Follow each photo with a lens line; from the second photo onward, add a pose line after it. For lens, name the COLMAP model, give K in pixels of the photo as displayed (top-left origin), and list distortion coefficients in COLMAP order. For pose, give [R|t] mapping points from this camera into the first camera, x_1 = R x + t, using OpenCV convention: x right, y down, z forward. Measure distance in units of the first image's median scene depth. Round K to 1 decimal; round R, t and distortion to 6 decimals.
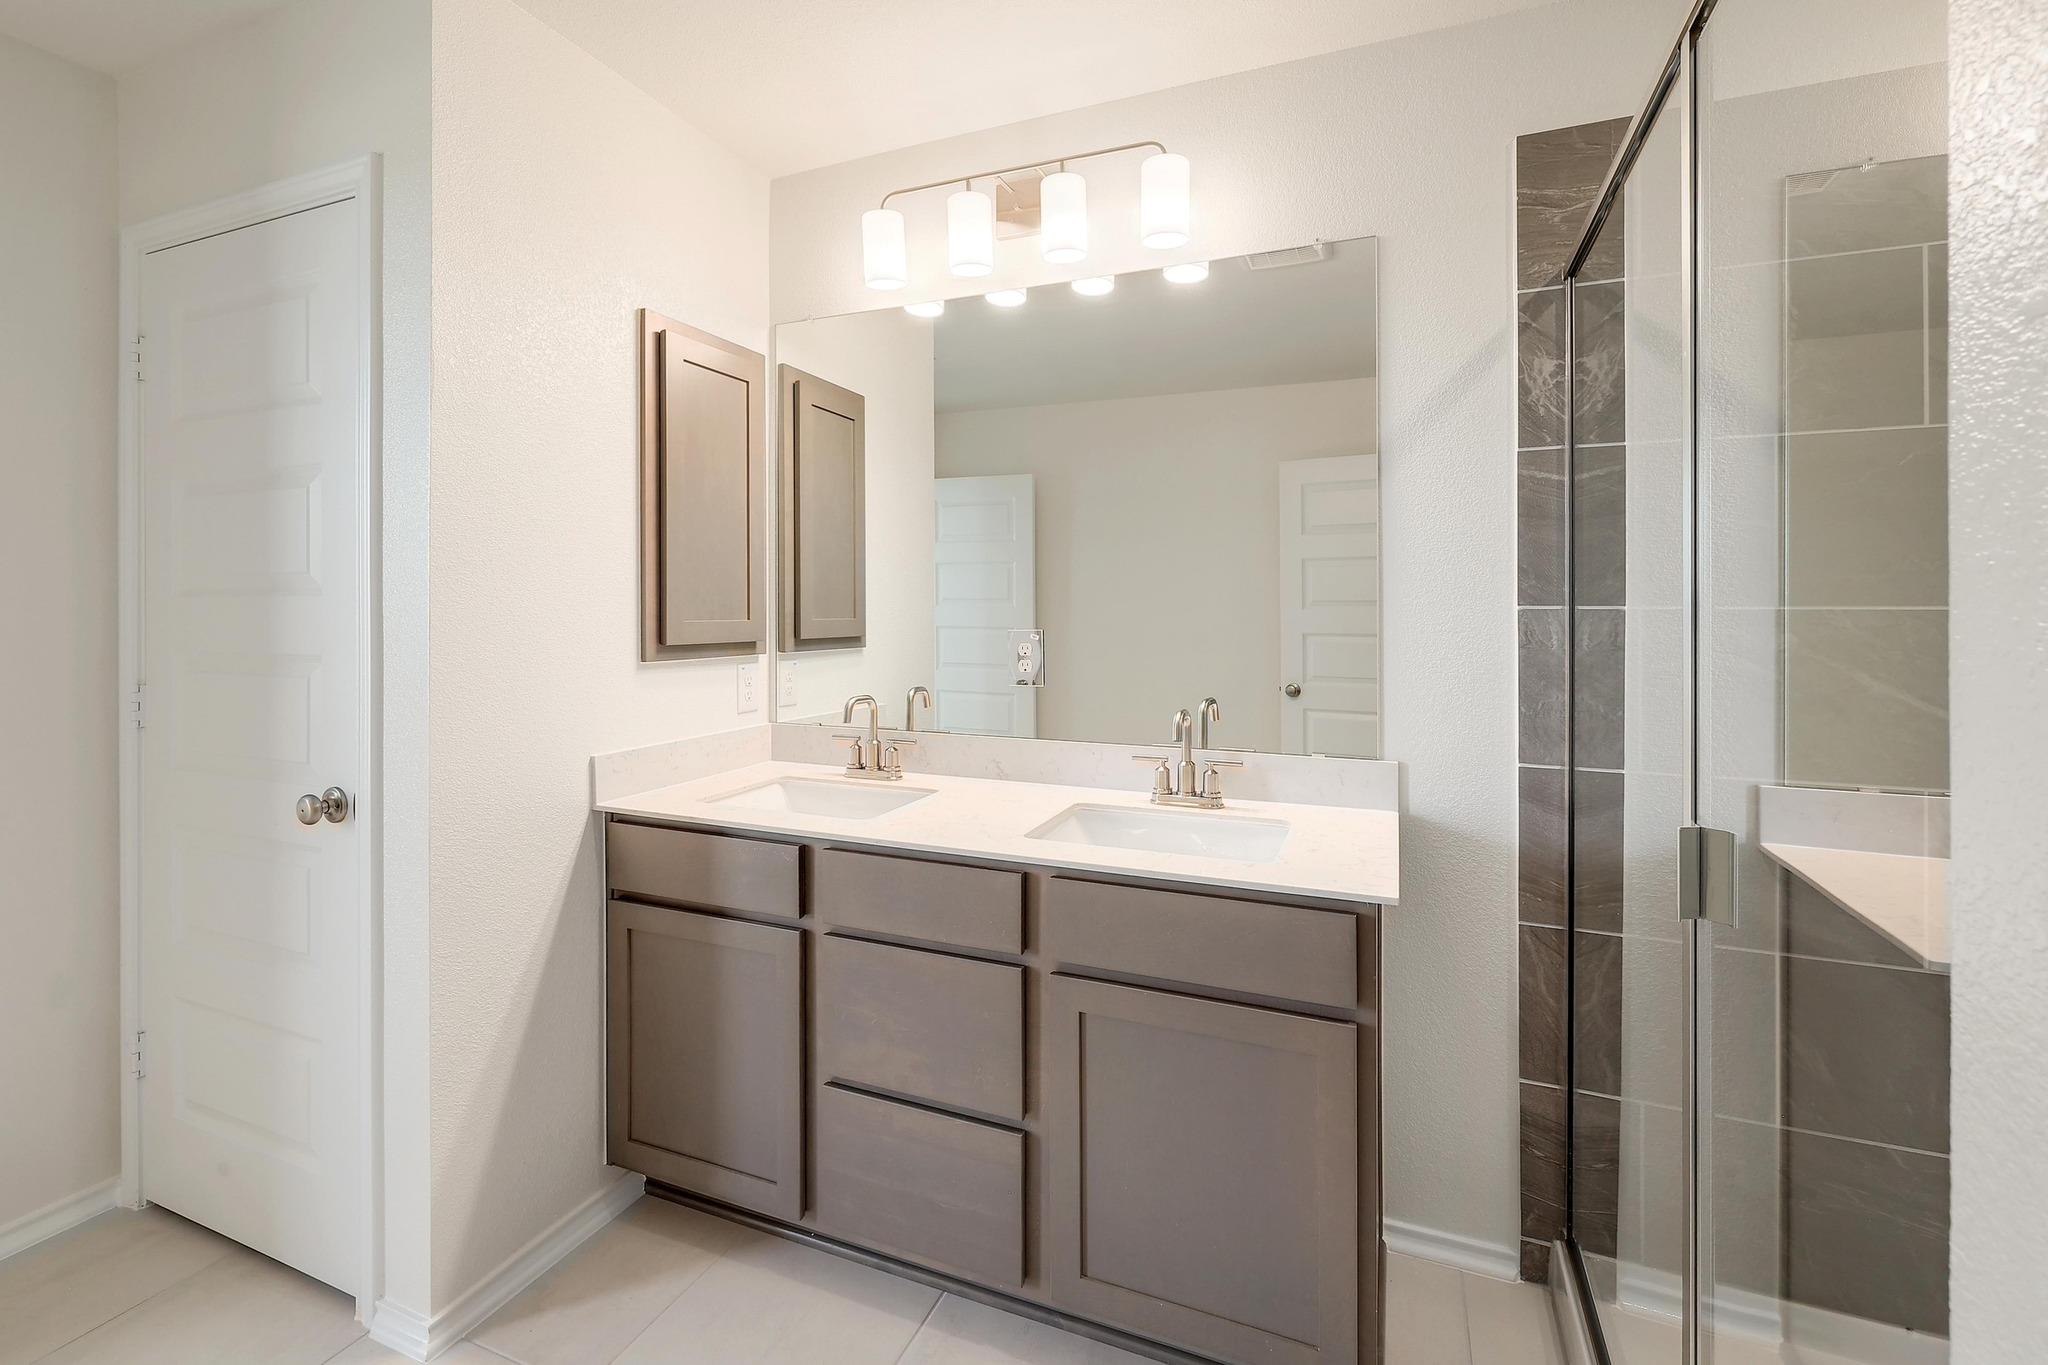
lens RADIAL K [[897.7, 0, 1019.9], [0, 897.7, 611.2], [0, 0, 1]] dist [0.001353, -0.000477]
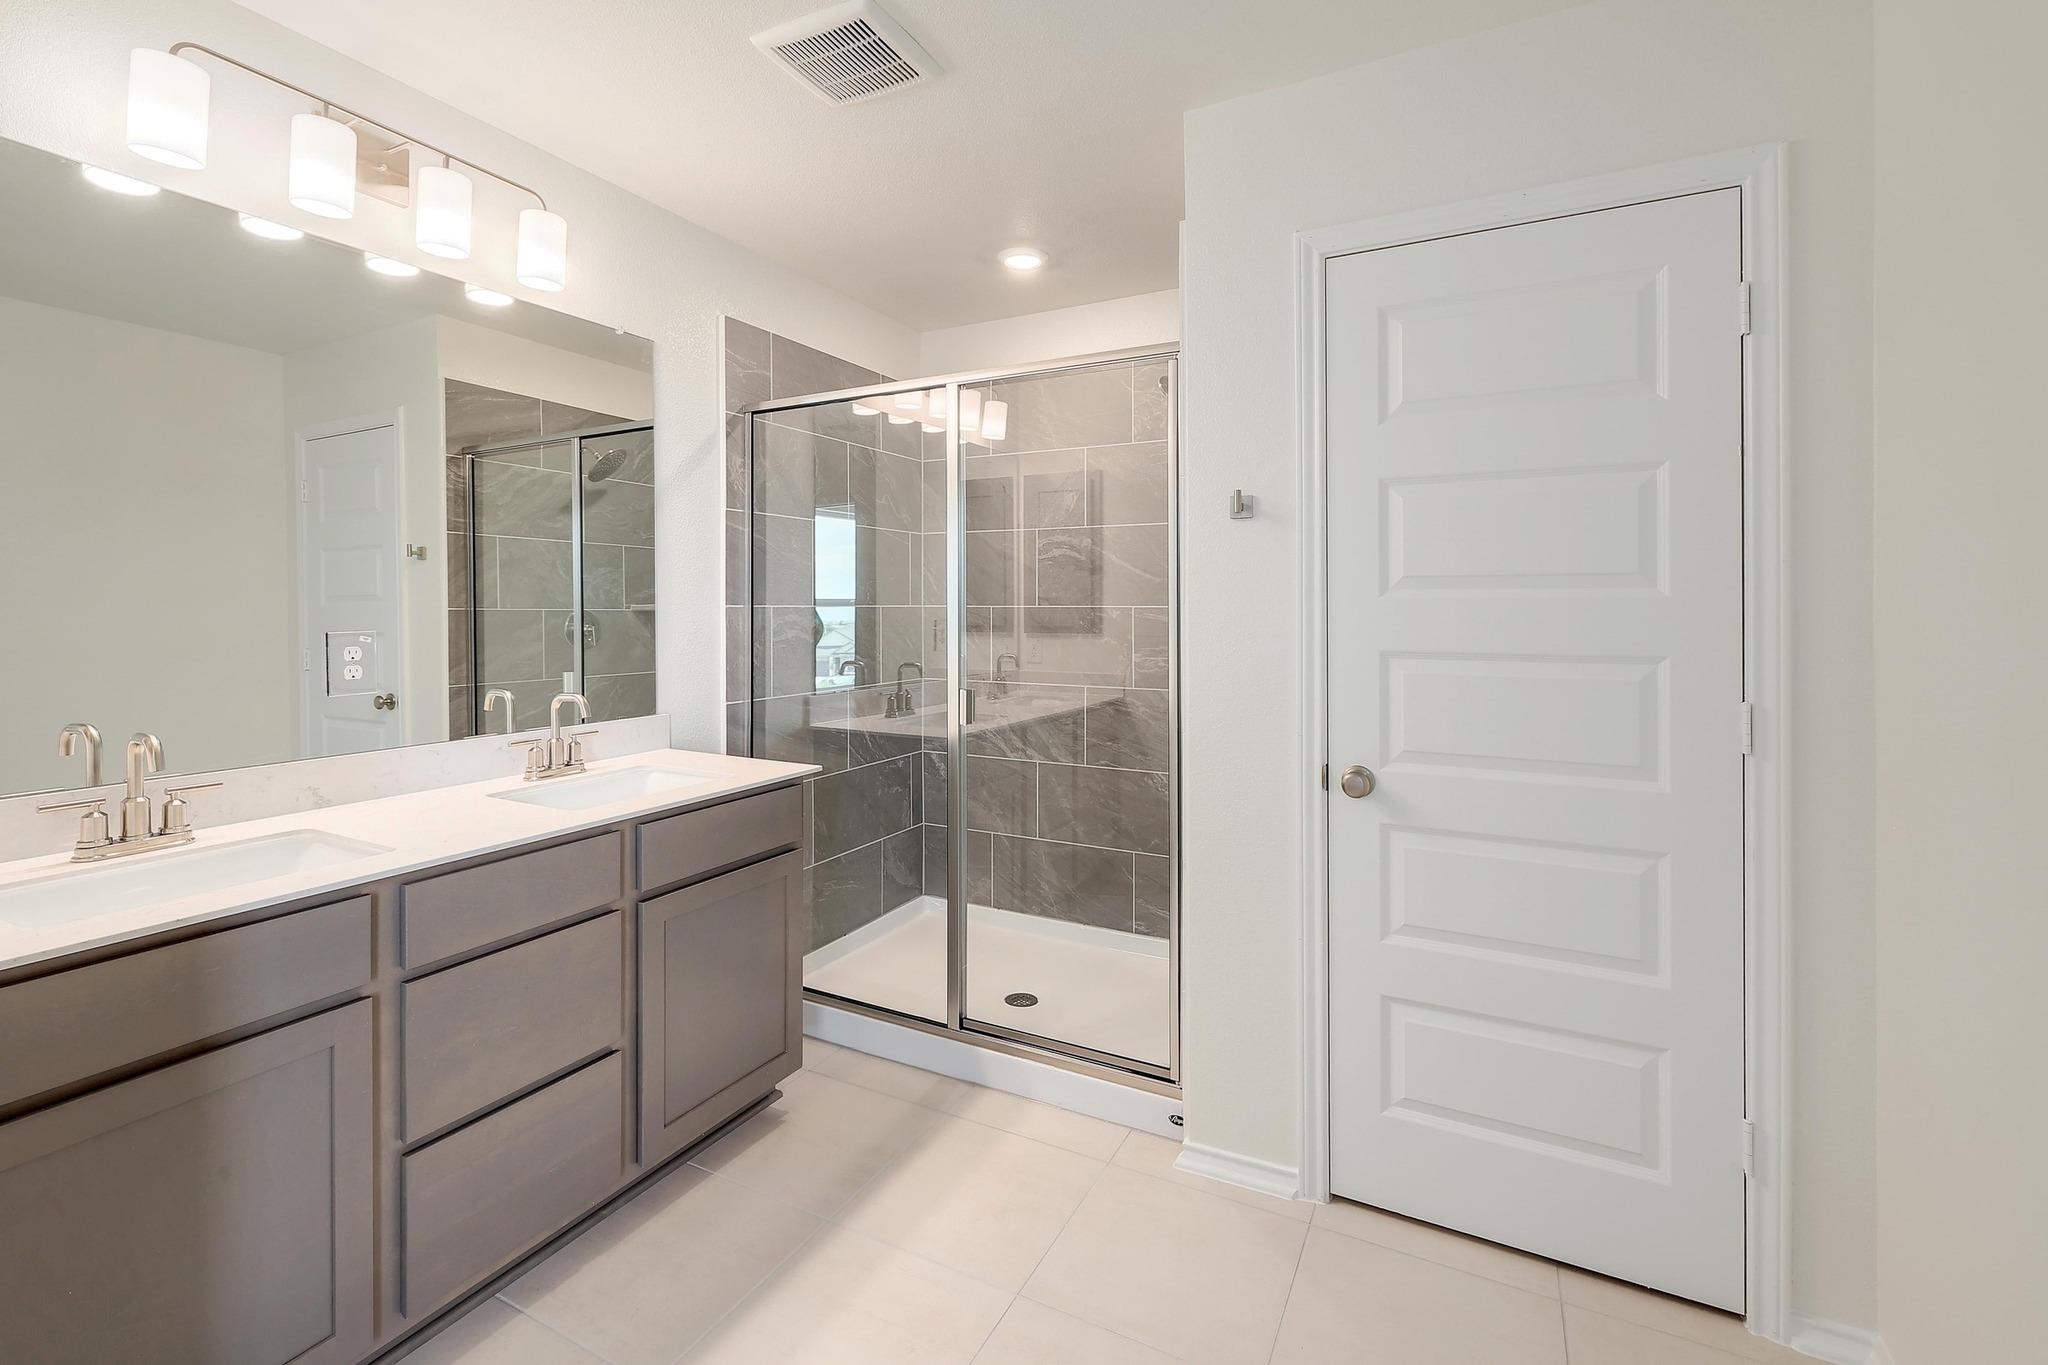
lens RADIAL K [[897.7, 0, 1019.9], [0, 897.7, 611.2], [0, 0, 1]] dist [0.001353, -0.000477]
pose [[0.098523, -0.011908, 0.995064, -0.914378], [-0.006636, 0.999898, 0.012623, -0.017540], [-0.995113, -0.007847, 0.098434, 0.282629]]
